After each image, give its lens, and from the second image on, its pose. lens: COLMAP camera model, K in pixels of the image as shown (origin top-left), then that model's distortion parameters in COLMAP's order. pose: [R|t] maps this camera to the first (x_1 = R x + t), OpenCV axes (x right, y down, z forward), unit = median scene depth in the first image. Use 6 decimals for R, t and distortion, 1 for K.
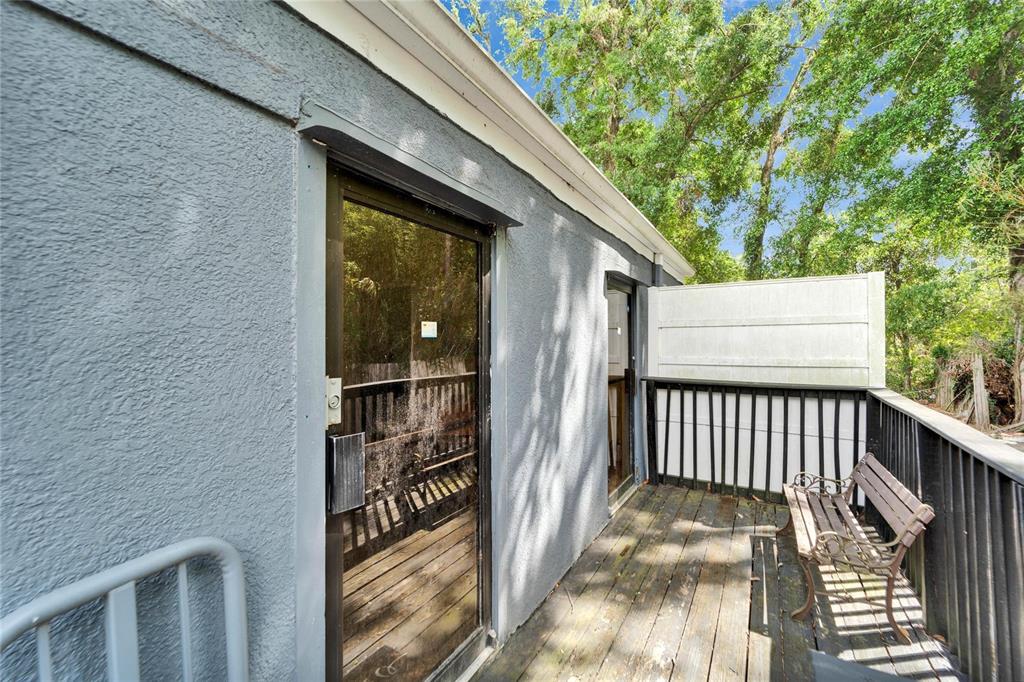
lens RADIAL K [[420.0, 0, 502.4], [0, 420.0, 337.6], [0, 0, 1]] dist [0.000208, -0.000088]
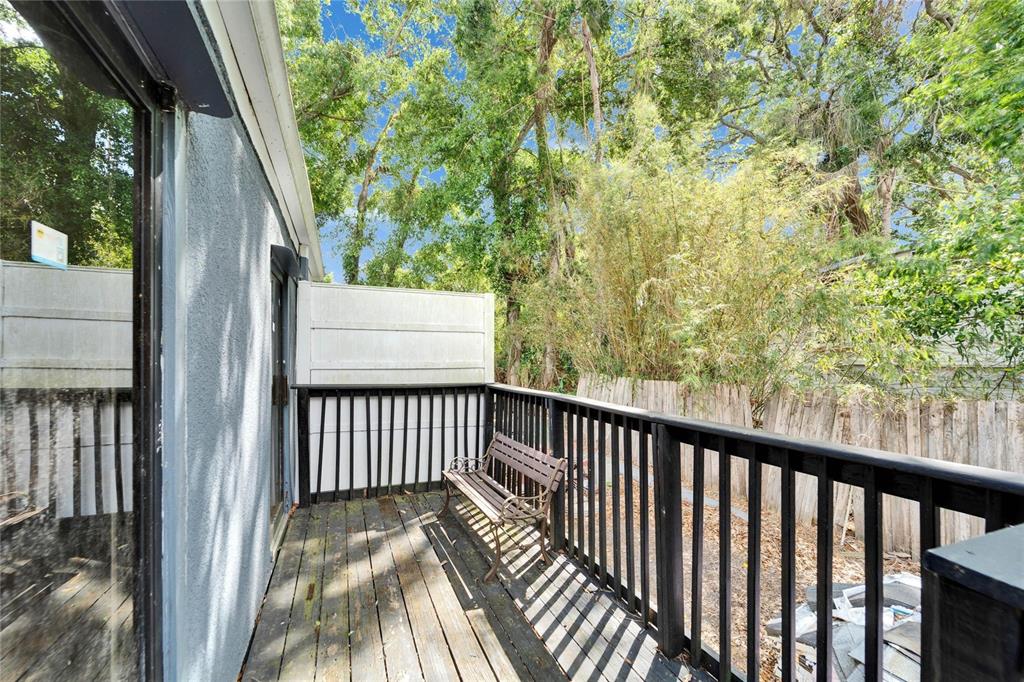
lens RADIAL K [[420.1, 0, 508.8], [0, 420.1, 363.5], [0, 0, 1]] dist [-0.001138, -0.000032]
pose [[0.597133, -0.002456, 0.802138, -0.094365], [-0.016265, 0.999753, 0.015169, 0.033497], [-0.801977, -0.022105, 0.596946, 0.157439]]
